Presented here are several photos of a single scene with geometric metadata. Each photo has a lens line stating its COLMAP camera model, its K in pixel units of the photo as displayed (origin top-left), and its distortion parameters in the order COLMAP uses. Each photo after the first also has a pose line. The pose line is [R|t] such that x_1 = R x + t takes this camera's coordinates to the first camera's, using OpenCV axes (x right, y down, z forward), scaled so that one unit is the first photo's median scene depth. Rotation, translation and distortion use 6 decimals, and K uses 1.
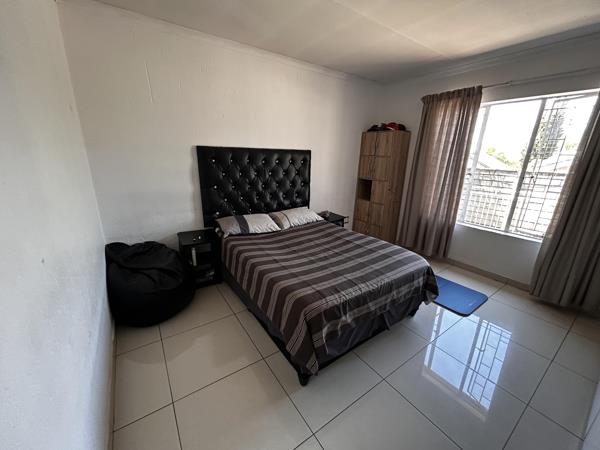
lens RADIAL K [[242.0, 0, 300.6], [0, 242.0, 223.9], [0, 0, 1]] dist [-0.000088, -0.000227]
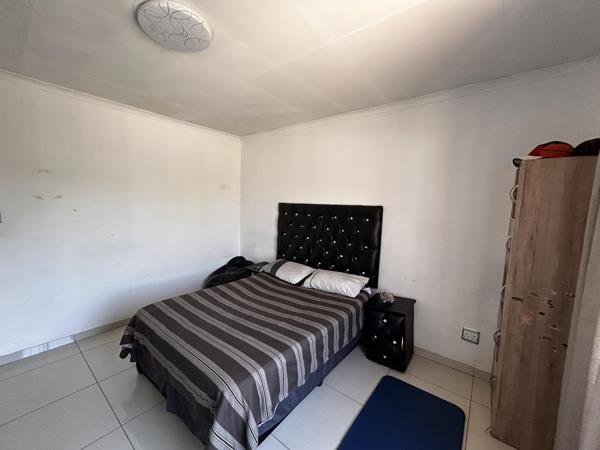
lens RADIAL K [[242.0, 0, 300.3], [0, 242.0, 225.2], [0, 0, 1]] dist [-0.000088, -0.000227]
pose [[0.279447, 0.055165, -0.958575, 0.794910], [-0.303183, 0.952341, -0.033578, -0.165867], [0.911038, 0.300007, 0.282854, 0.655583]]
